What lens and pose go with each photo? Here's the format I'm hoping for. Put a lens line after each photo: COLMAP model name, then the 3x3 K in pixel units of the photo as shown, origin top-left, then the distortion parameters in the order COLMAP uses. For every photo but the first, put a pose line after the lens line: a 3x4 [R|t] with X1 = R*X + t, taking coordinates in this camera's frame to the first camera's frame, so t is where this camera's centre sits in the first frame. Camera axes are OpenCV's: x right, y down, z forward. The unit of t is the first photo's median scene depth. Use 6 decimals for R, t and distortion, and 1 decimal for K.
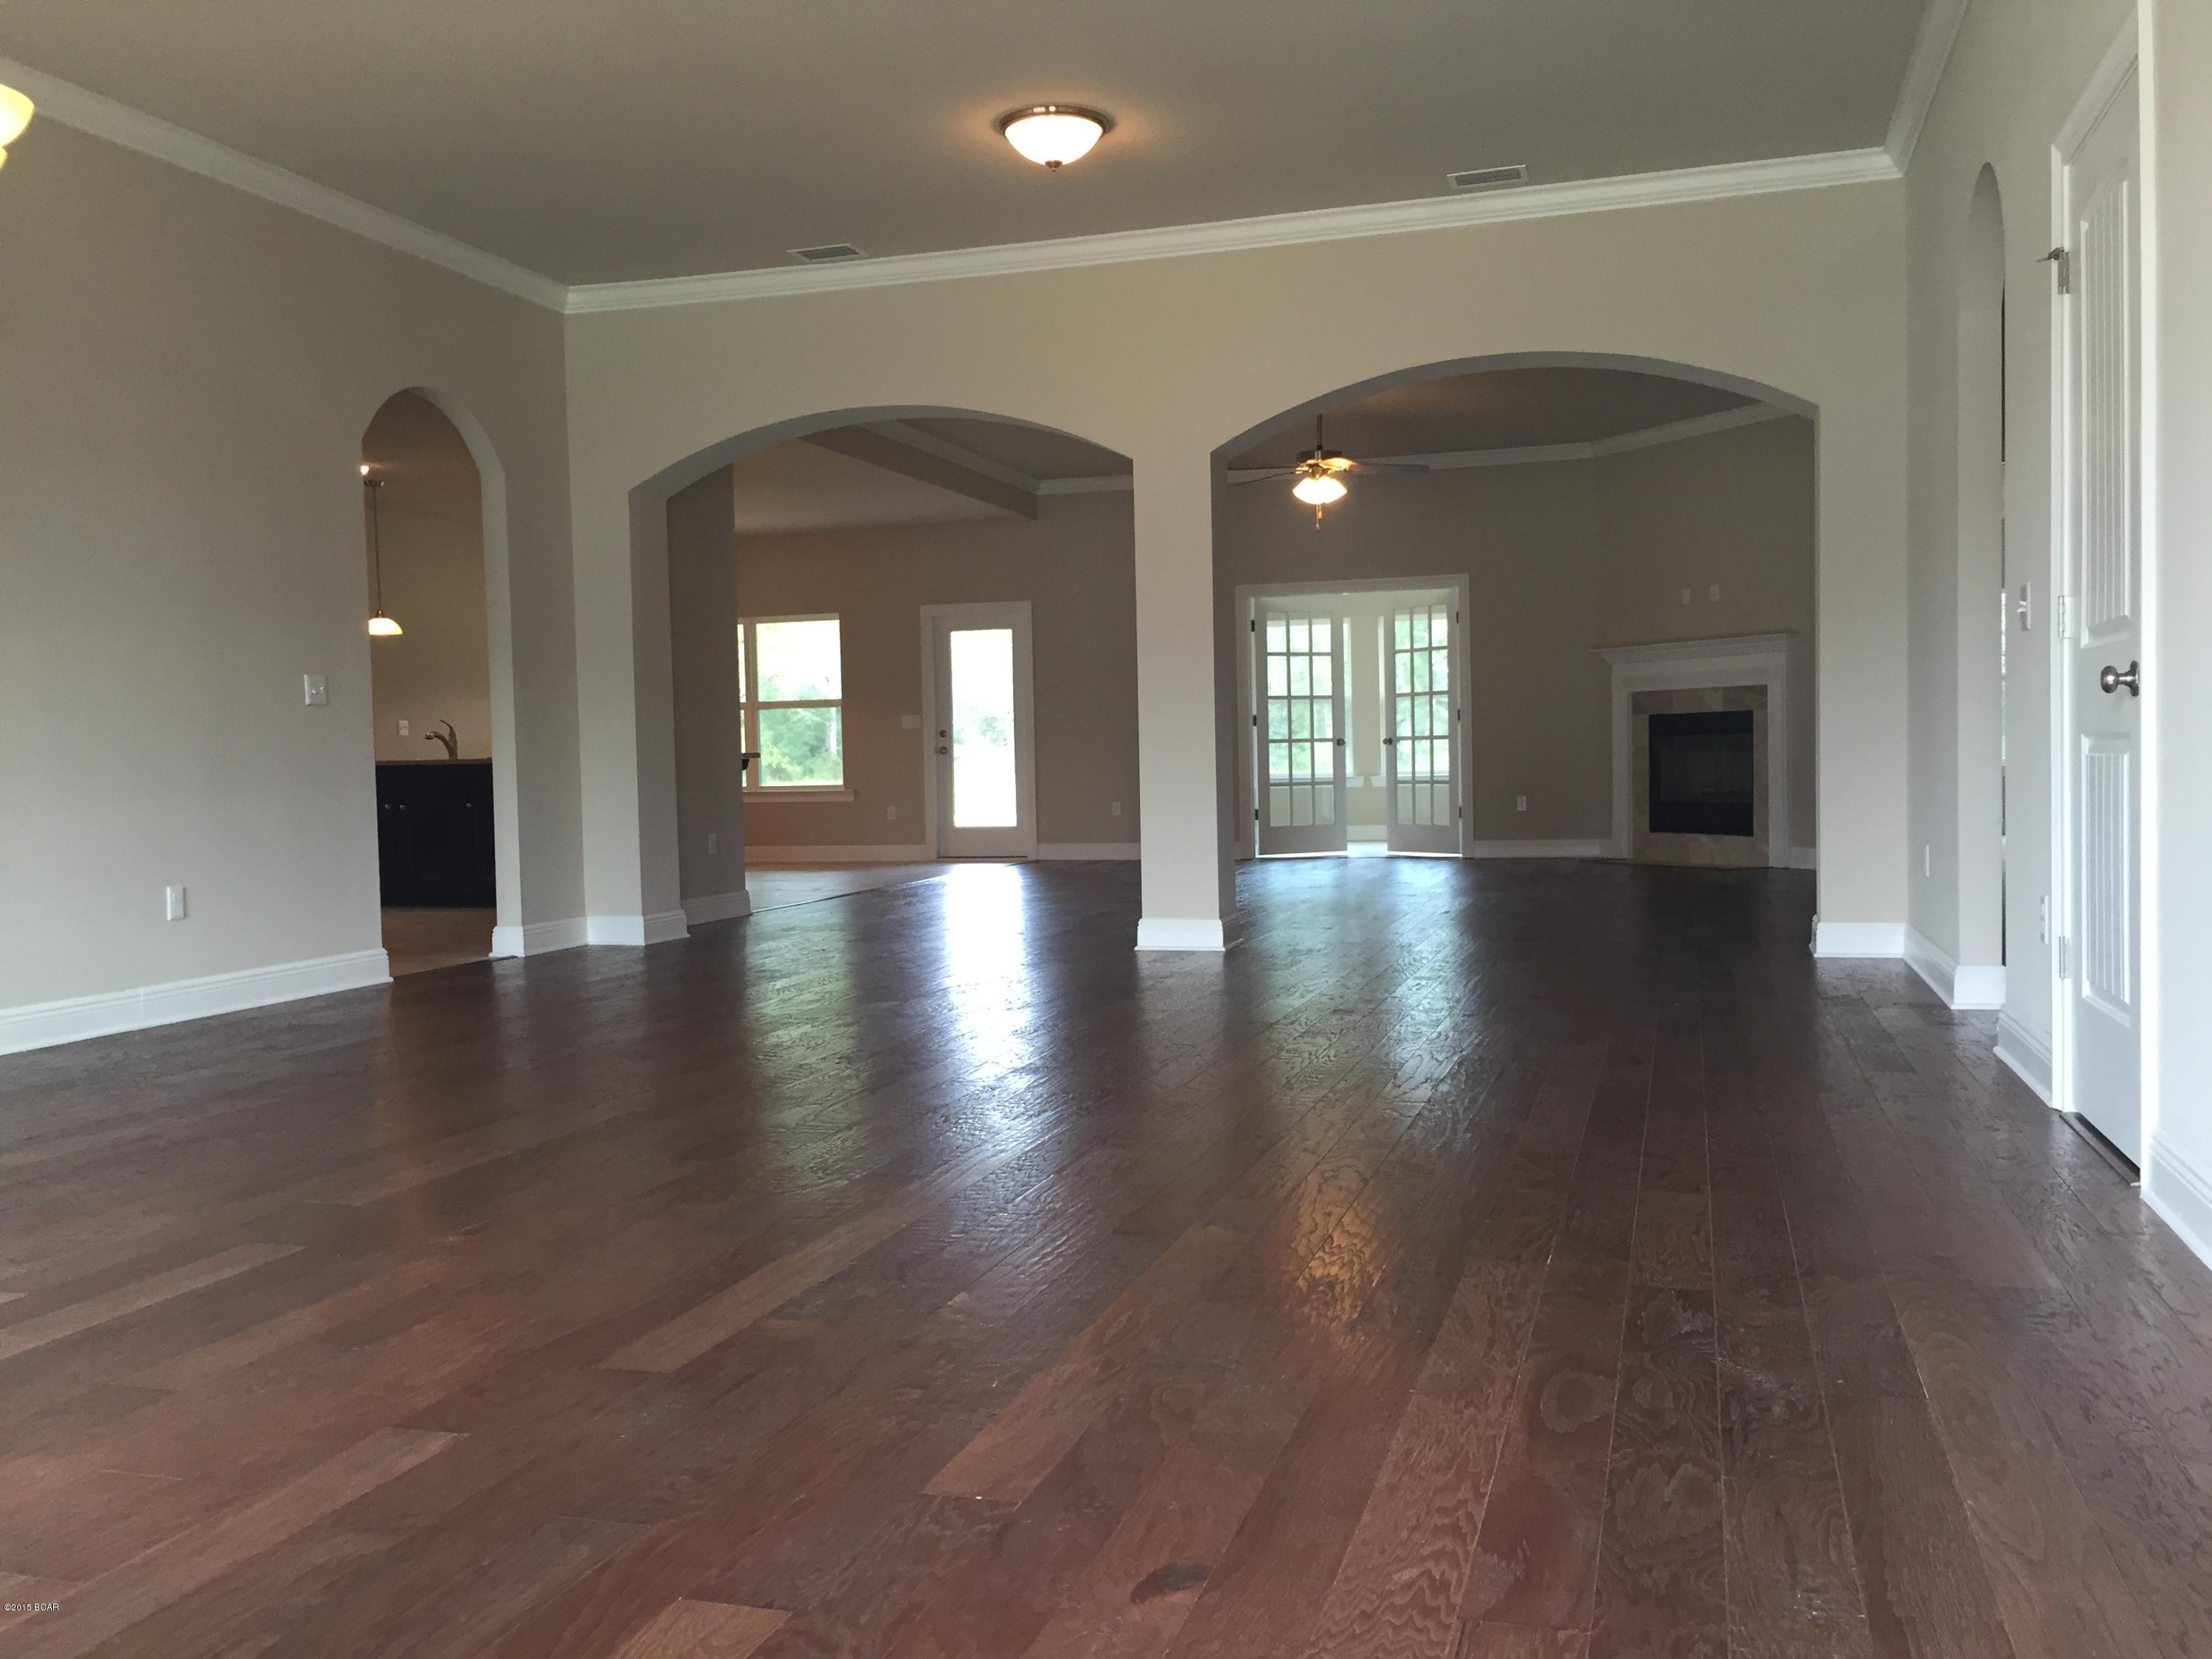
lens RADIAL K [[1914.2, 0, 1108.3], [0, 1914.2, 826.5], [0, 0, 1]] dist [0.073264, -0.087819]
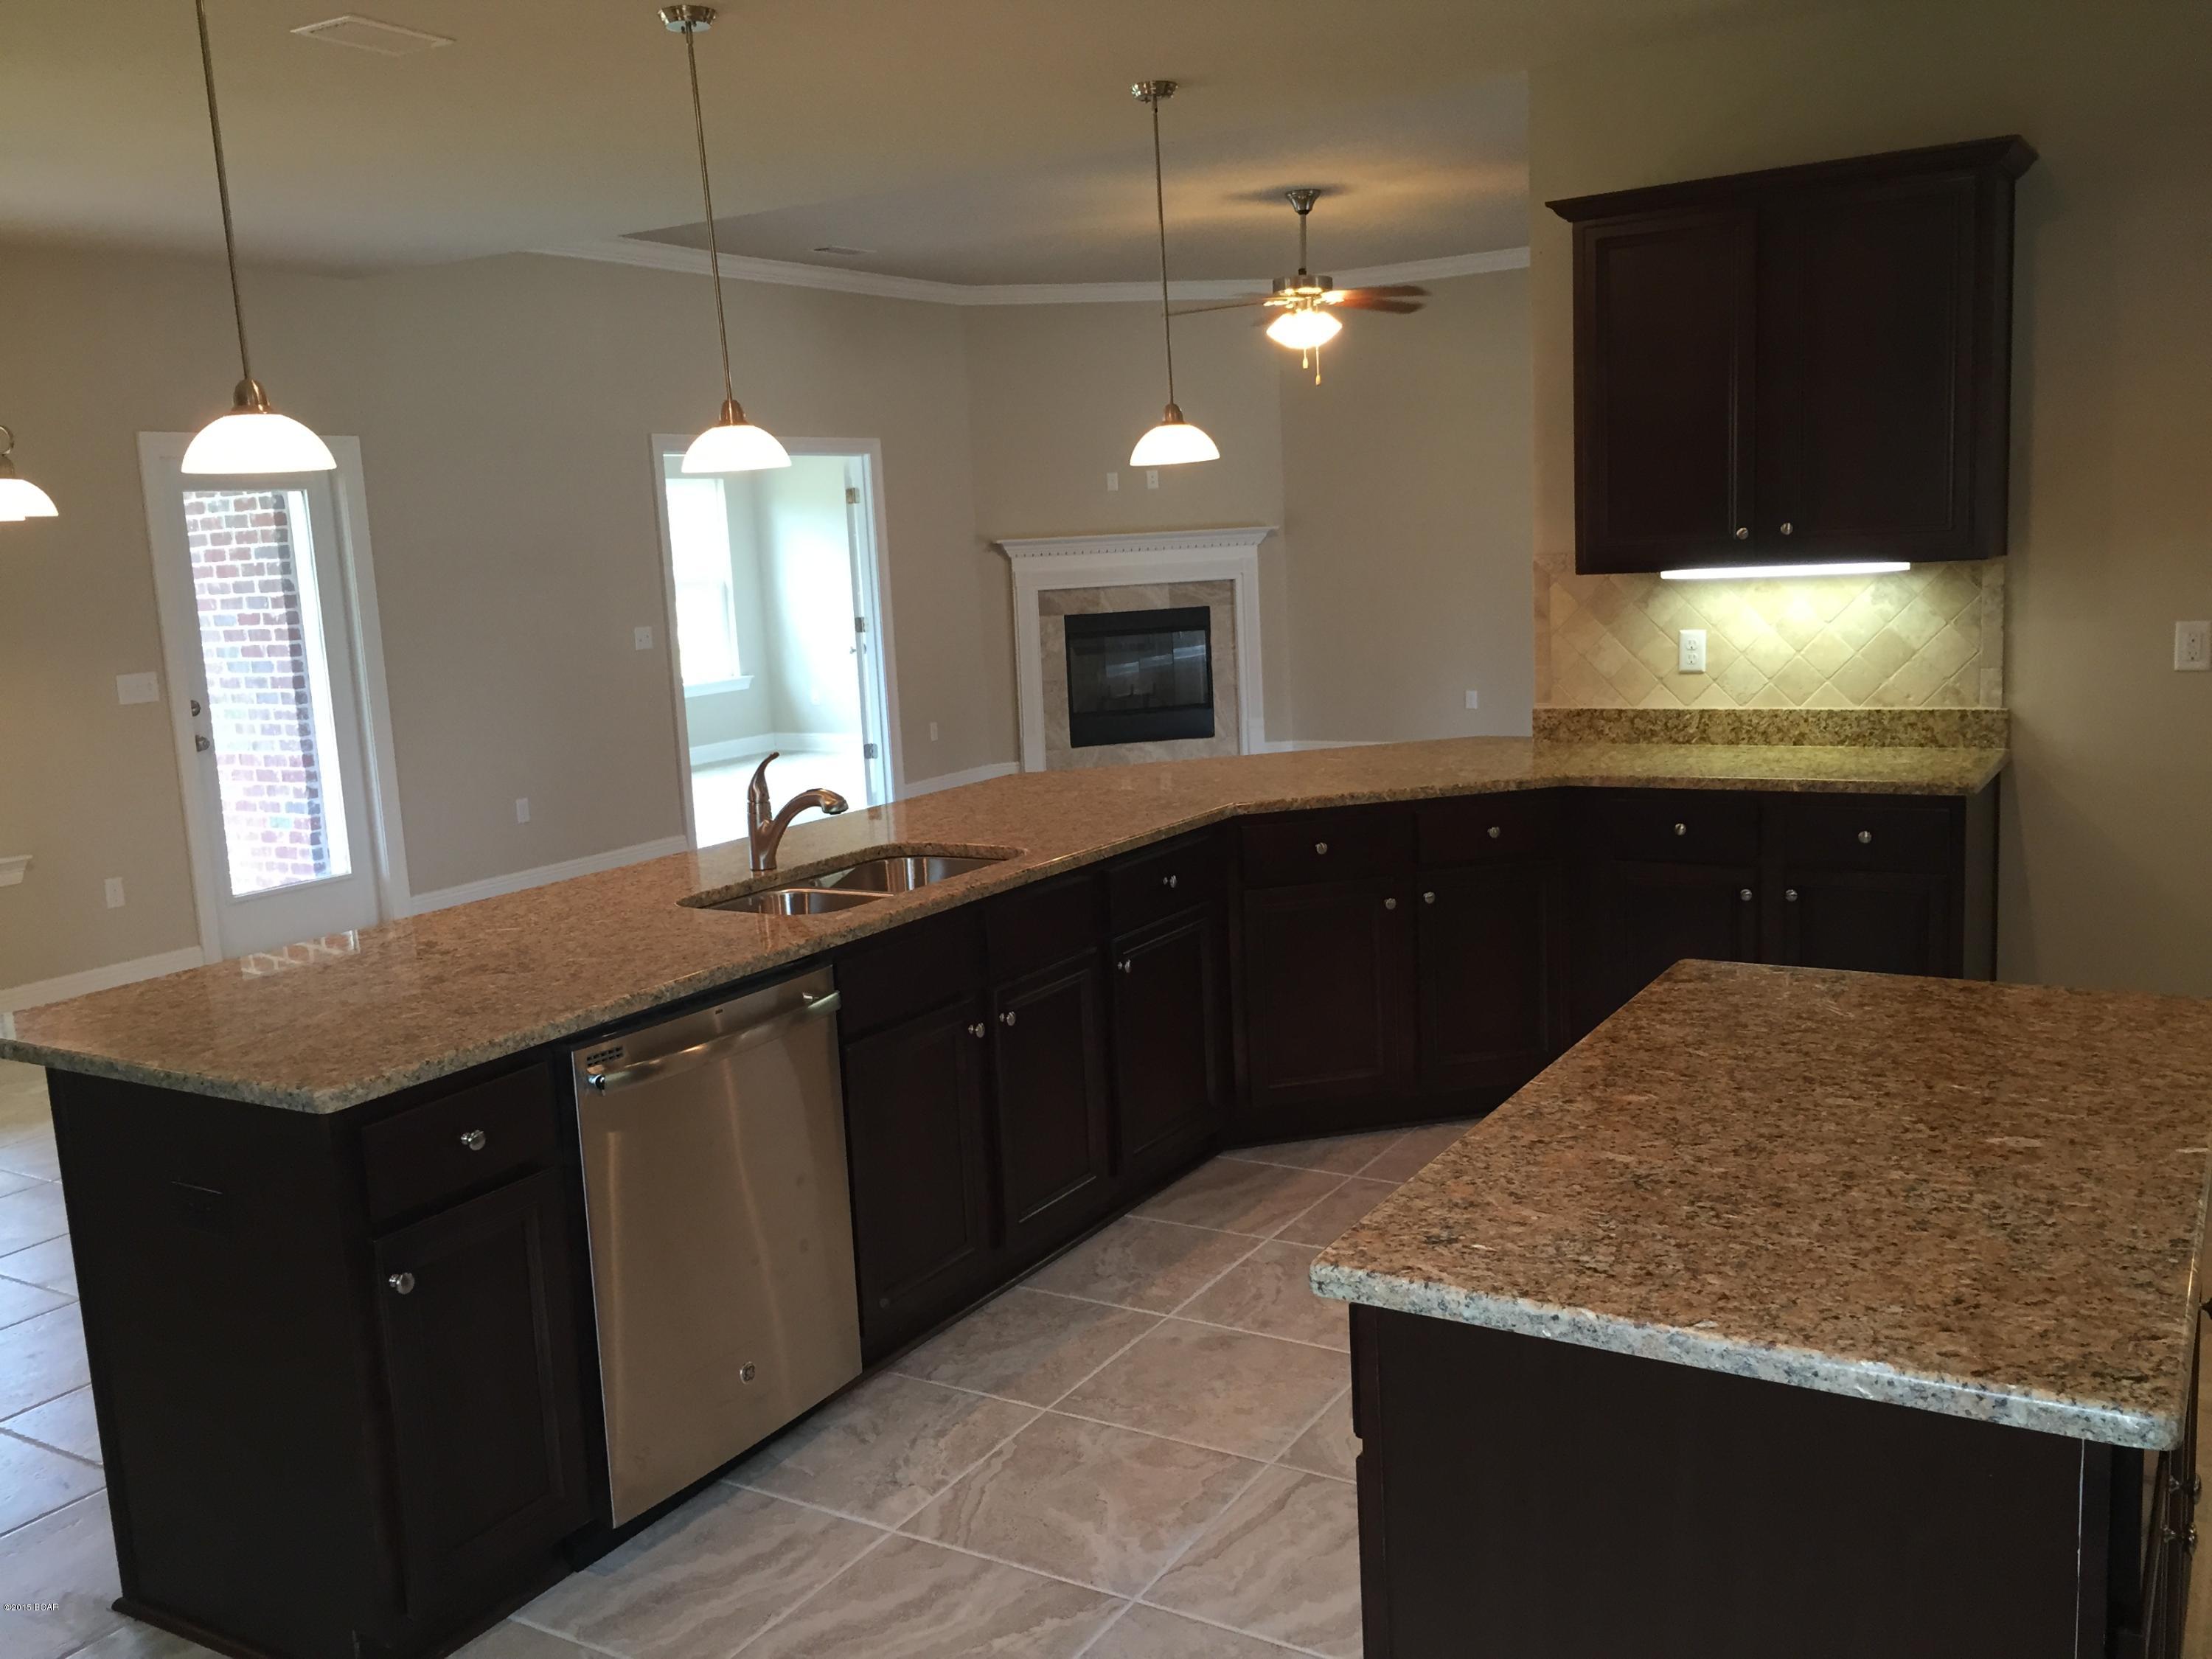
lens RADIAL K [[1914.2, 0, 1107.7], [0, 1914.2, 830.8], [0, 0, 1]] dist [0.073264, -0.087819]
pose [[0.256862, -0.144363, 0.955605, -0.566699], [0.079599, 0.988581, 0.127949, -0.070892], [-0.963165, 0.043200, 0.265420, 0.747875]]
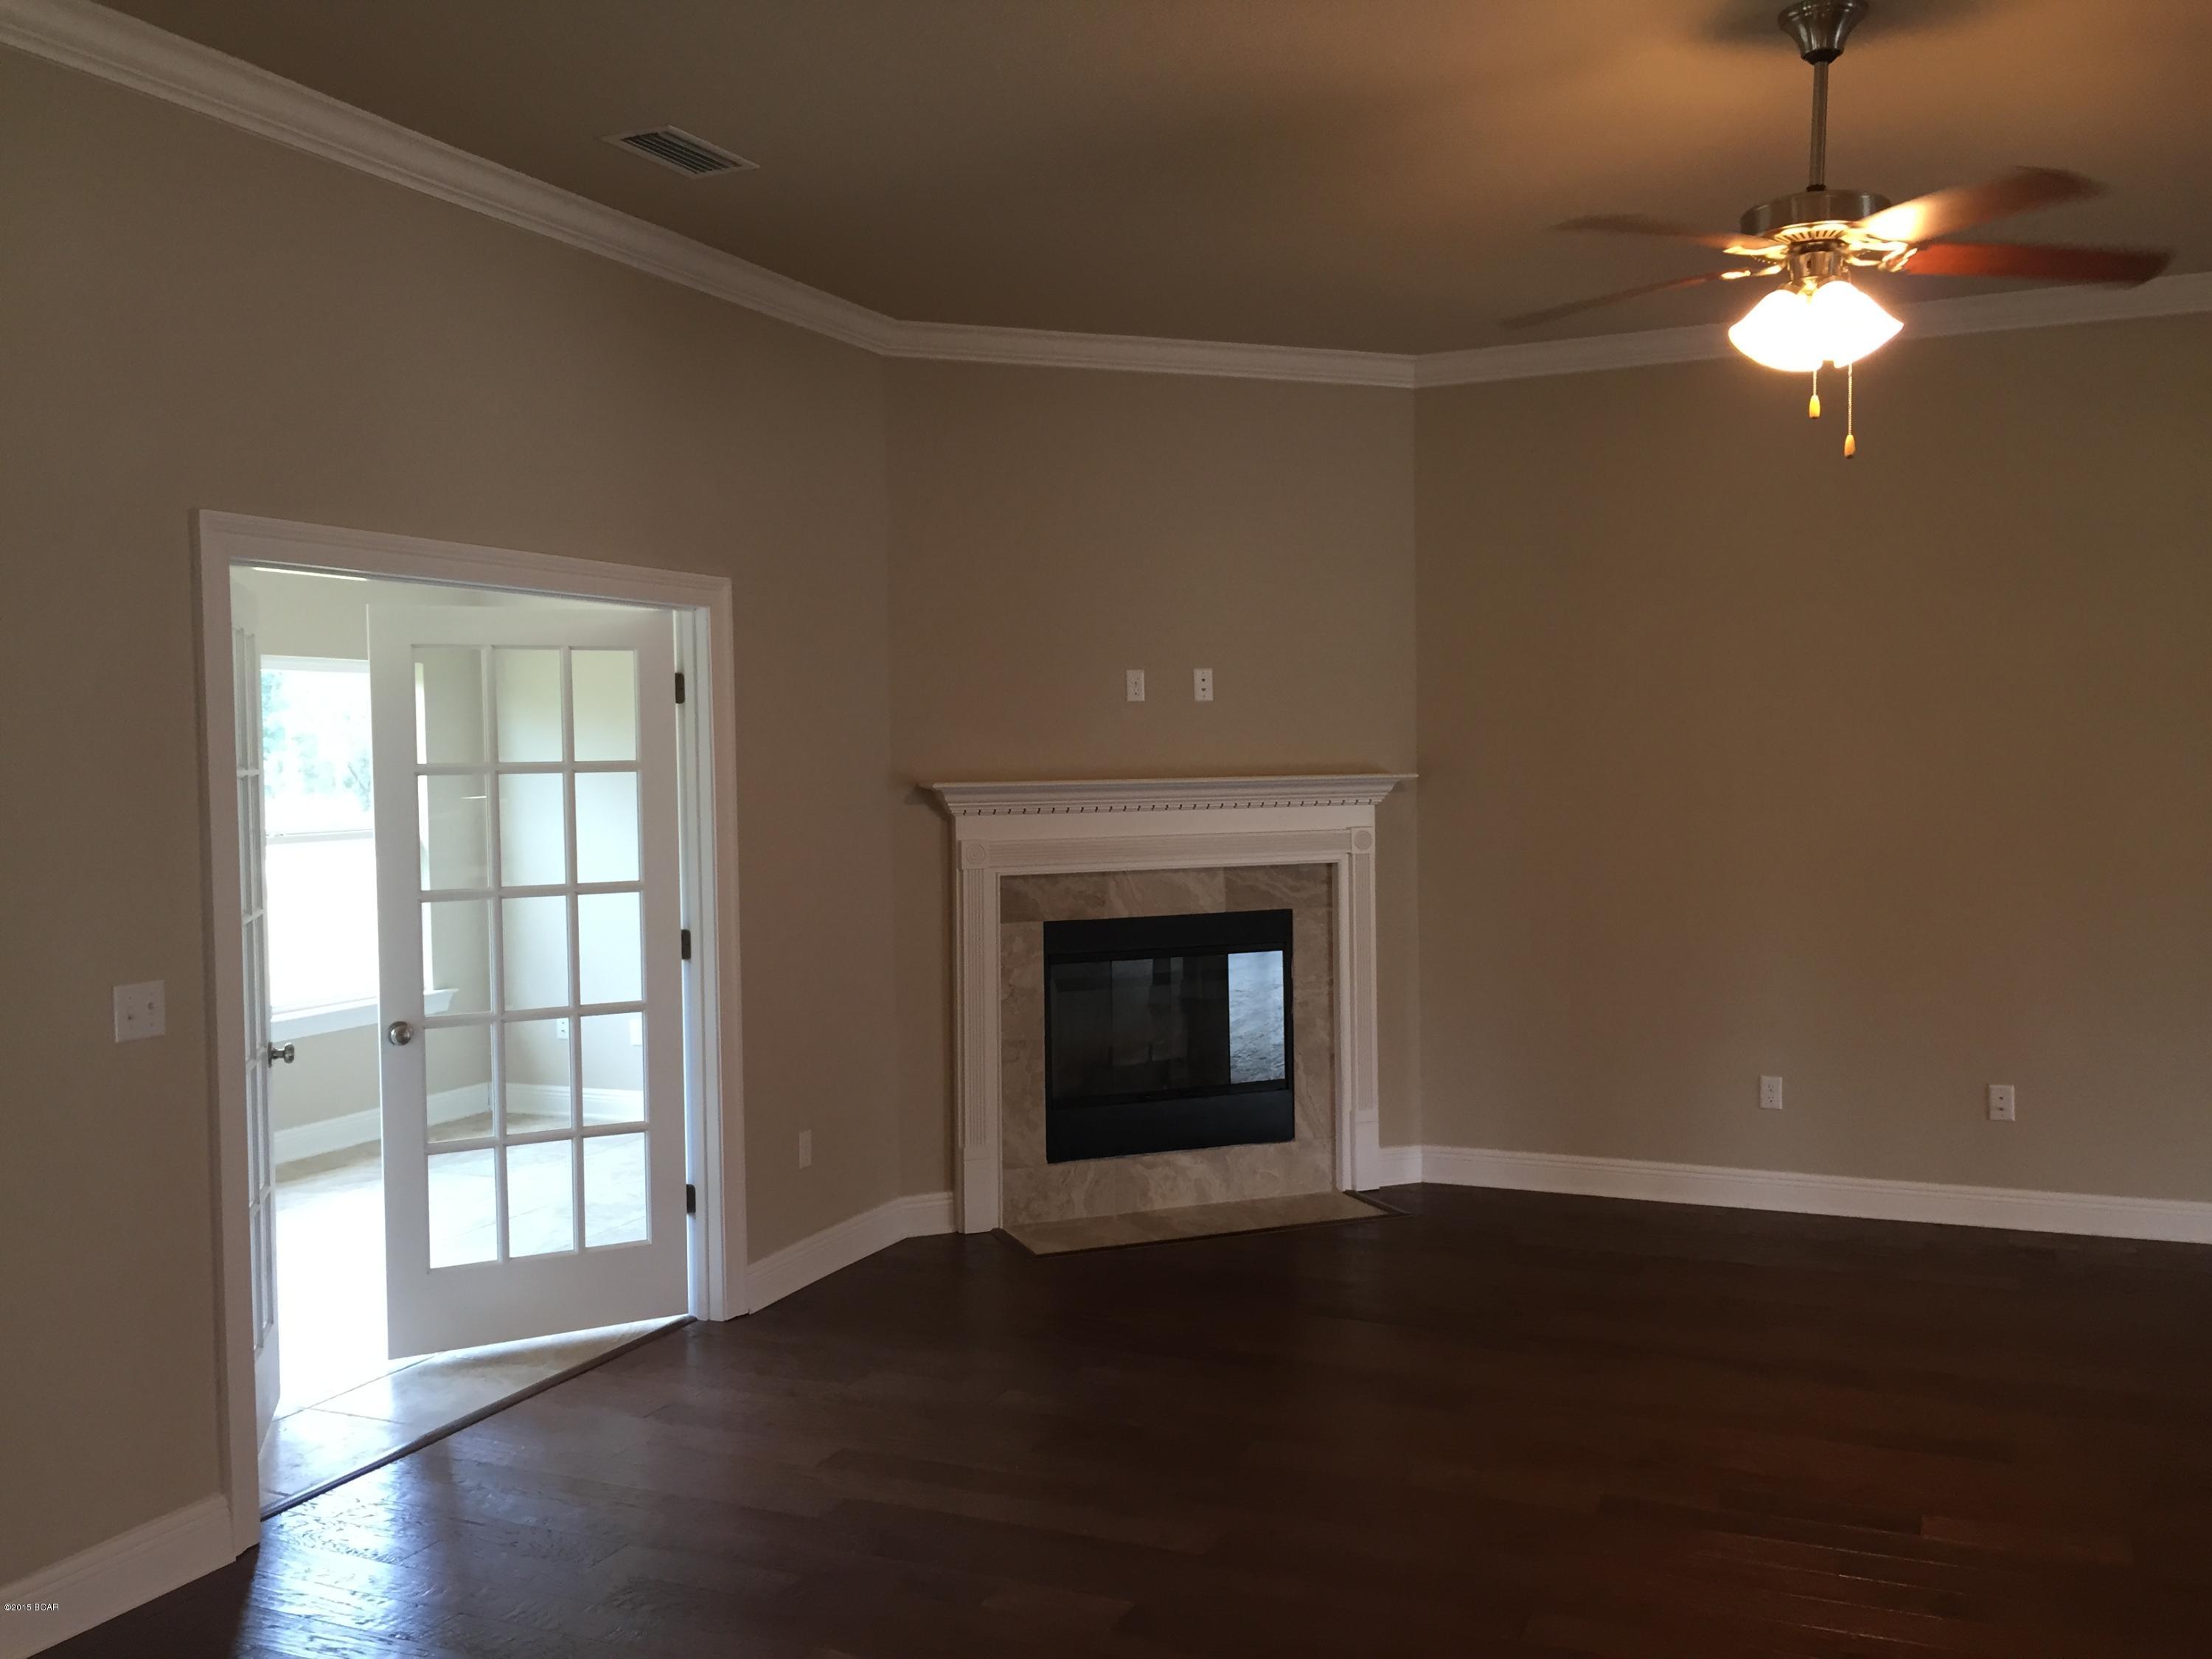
lens RADIAL K [[1914.2, 0, 1101.7], [0, 1914.2, 836.4], [0, 0, 1]] dist [0.073264, -0.087819]
pose [[0.130358, -0.023943, 0.991178, -0.193650], [0.049222, 0.998632, 0.017649, -0.086919], [-0.990244, 0.046487, 0.131359, 0.916919]]
